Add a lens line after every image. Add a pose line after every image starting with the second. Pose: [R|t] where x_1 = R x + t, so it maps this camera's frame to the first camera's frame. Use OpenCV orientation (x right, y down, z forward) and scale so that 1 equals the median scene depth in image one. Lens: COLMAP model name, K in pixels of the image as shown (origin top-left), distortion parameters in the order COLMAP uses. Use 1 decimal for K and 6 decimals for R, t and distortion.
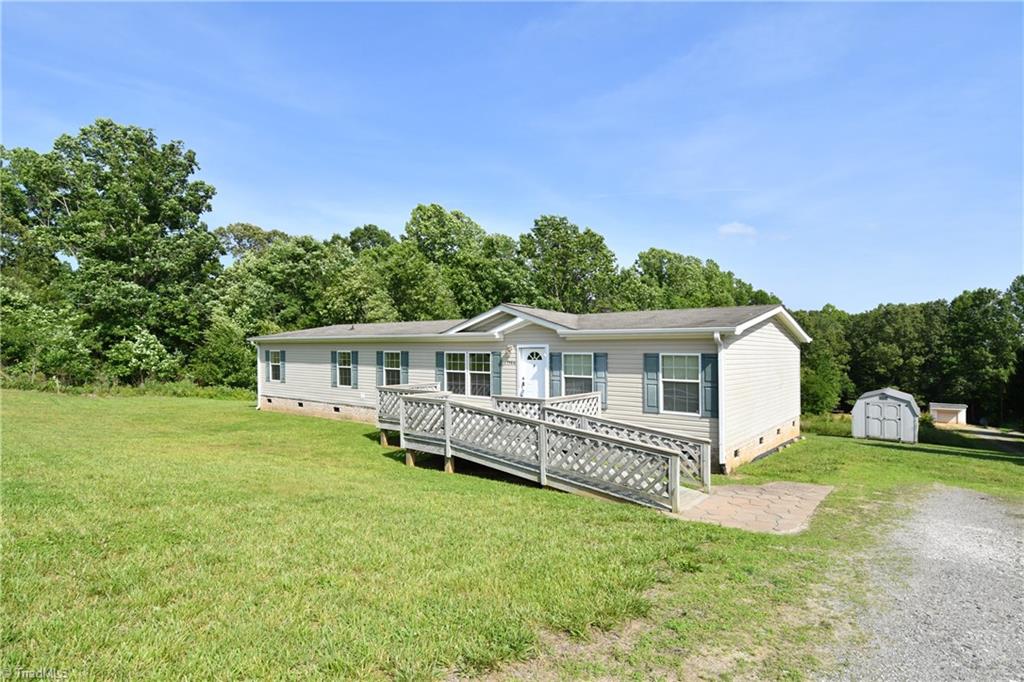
lens RADIAL K [[537.0, 0, 510.4], [0, 537.0, 341.7], [0, 0, 1]] dist [0.006302, 0.002199]
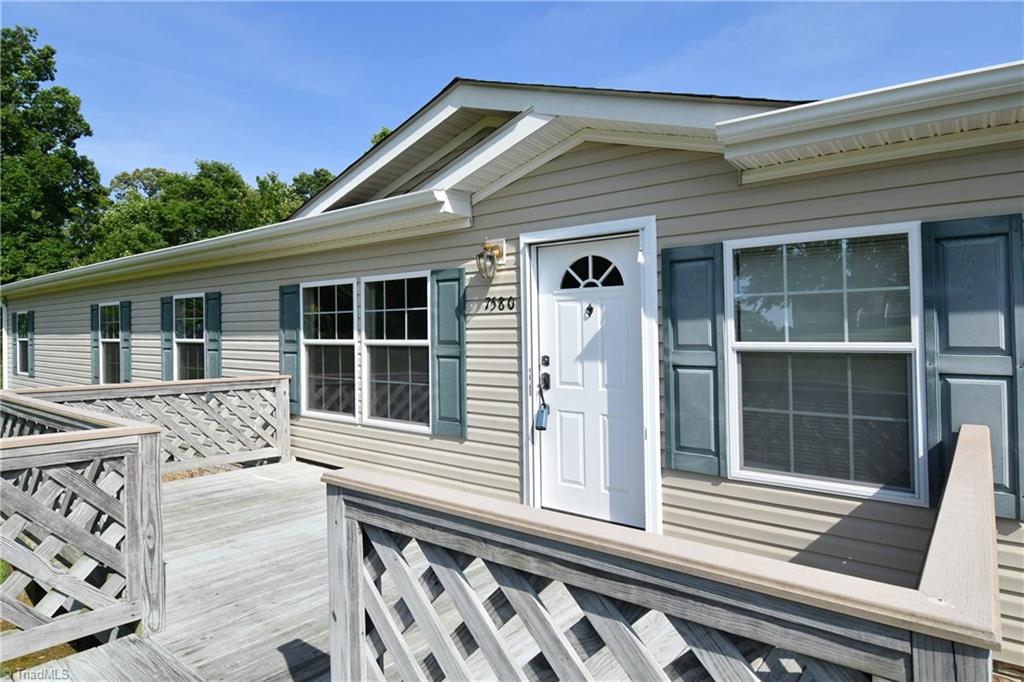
lens RADIAL K [[564.6, 0, 513.1], [0, 564.6, 335.8], [0, 0, 1]] dist [-0.003224, -0.002815]
pose [[0.999871, -0.004958, 0.015289, 0.003774], [0.004807, 0.999939, 0.009920, 0.049778], [-0.015338, -0.009845, 0.999834, 0.674843]]
